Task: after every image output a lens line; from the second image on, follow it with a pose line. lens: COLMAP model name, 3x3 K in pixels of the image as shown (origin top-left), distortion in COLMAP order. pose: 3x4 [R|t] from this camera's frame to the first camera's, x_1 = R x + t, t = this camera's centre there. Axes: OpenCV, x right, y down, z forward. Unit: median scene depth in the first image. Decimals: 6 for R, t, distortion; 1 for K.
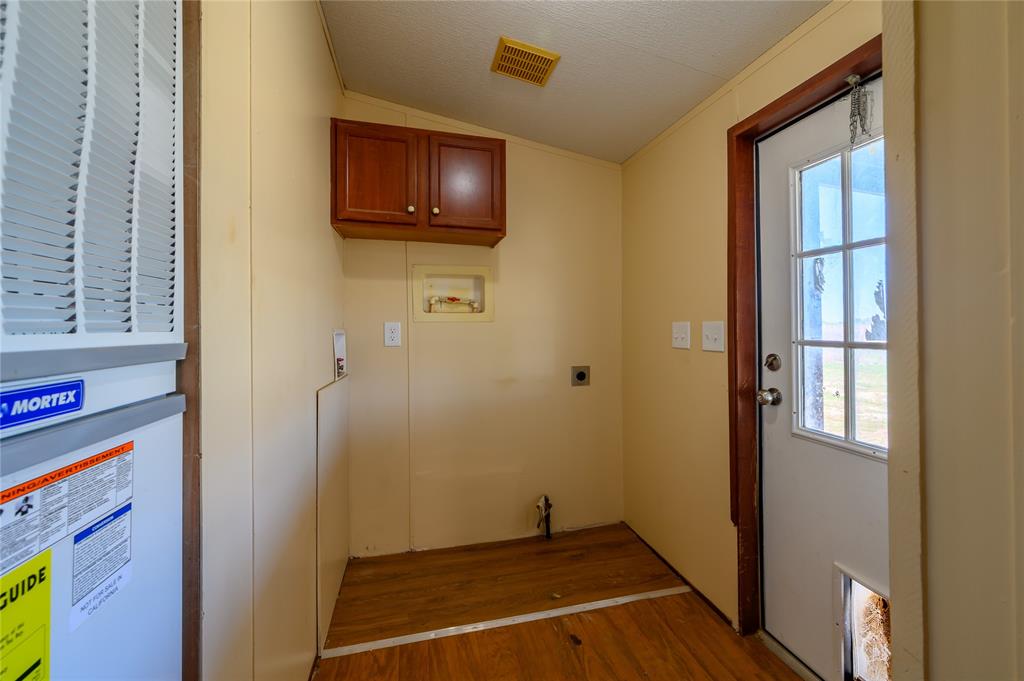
lens RADIAL K [[414.2, 0, 513.7], [0, 414.2, 335.7], [0, 0, 1]] dist [-0.030239, 0.000117]
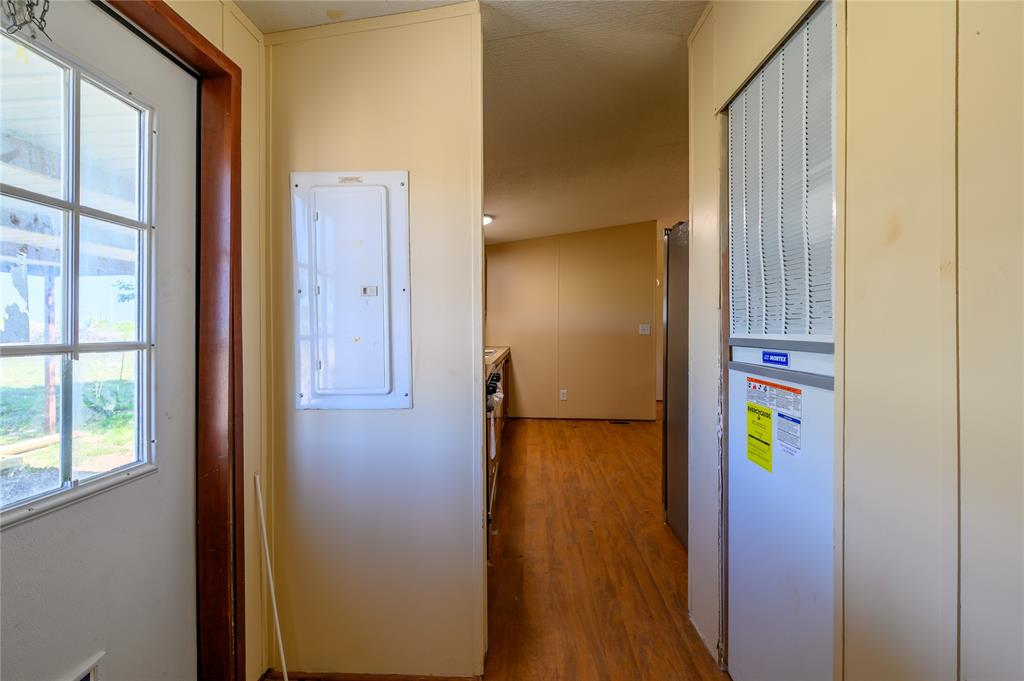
lens RADIAL K [[414.2, 0, 511.1], [0, 414.2, 321.2], [0, 0, 1]] dist [-0.030239, 0.000117]
pose [[-0.959456, -0.002528, 0.281848, -0.169787], [-0.003964, 0.999982, -0.004526, -0.063687], [-0.281831, -0.005460, -0.959448, 3.636708]]
